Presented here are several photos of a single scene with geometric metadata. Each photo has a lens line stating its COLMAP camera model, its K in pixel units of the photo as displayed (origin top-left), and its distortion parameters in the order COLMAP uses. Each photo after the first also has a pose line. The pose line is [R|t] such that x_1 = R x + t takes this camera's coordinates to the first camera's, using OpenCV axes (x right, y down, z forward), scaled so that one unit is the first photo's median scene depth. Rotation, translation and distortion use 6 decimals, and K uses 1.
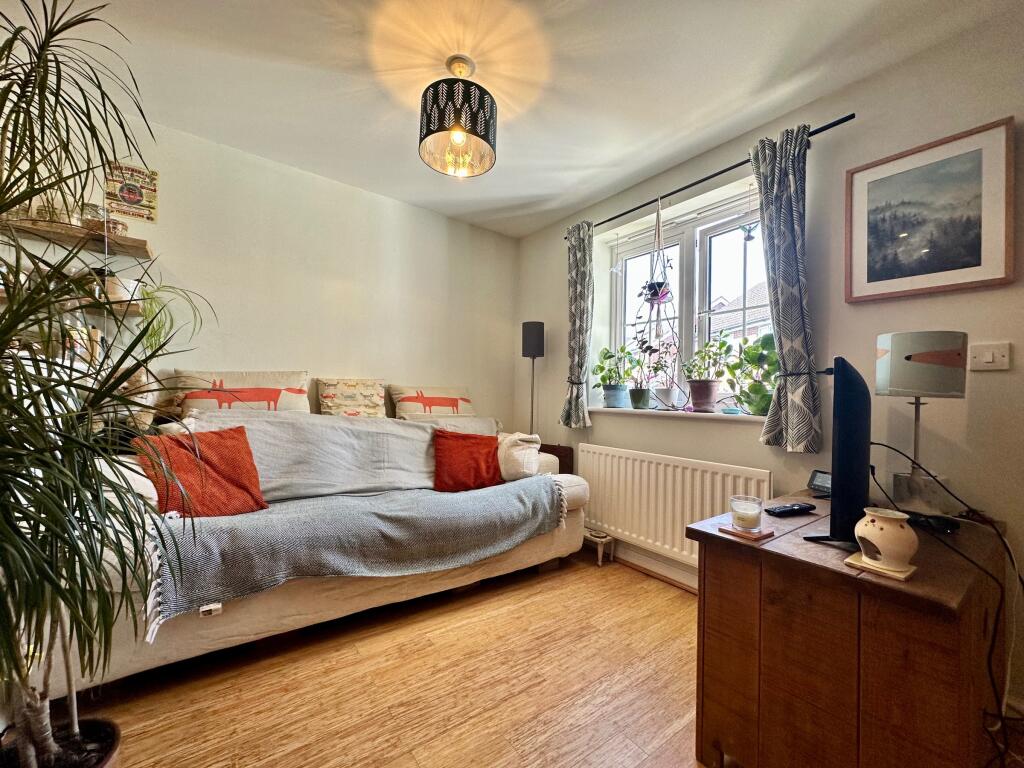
lens RADIAL K [[408.2, 0, 512.4], [0, 408.2, 385.1], [0, 0, 1]] dist [-0.003051, -0.000087]
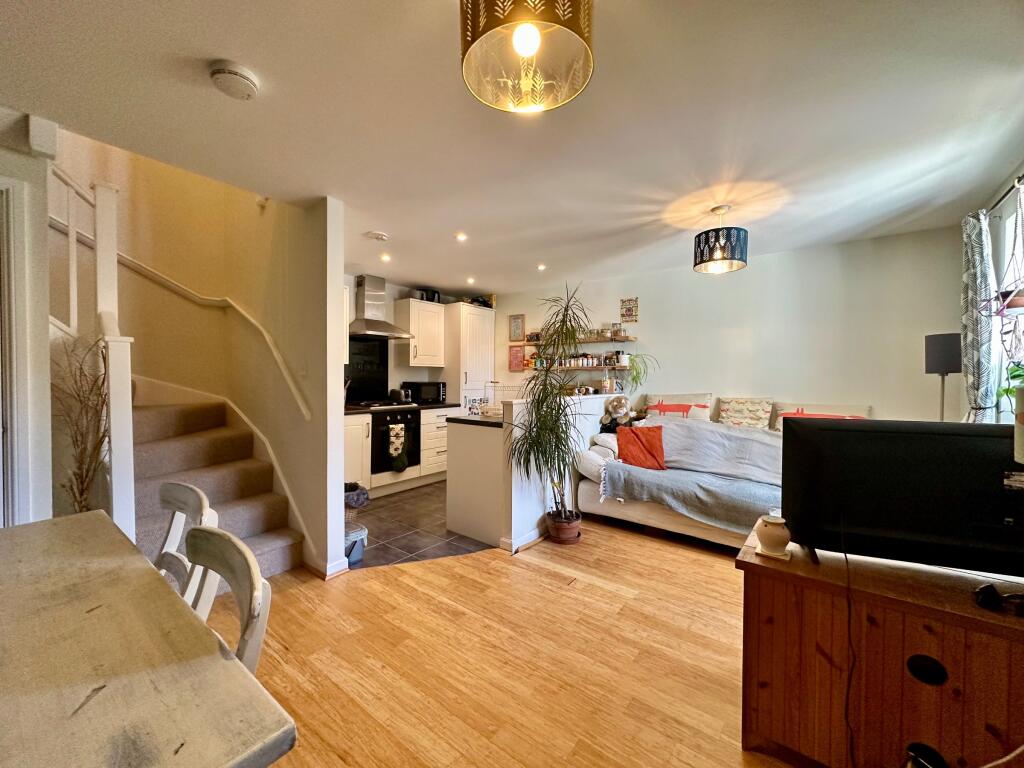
lens RADIAL K [[408.2, 0, 511.5], [0, 408.2, 383.7], [0, 0, 1]] dist [-0.003051, -0.000087]
pose [[0.267871, -0.011864, -0.963382, 1.019653], [0.026981, 0.999624, -0.004808, -0.108331], [0.963077, -0.024705, 0.268090, -0.186222]]
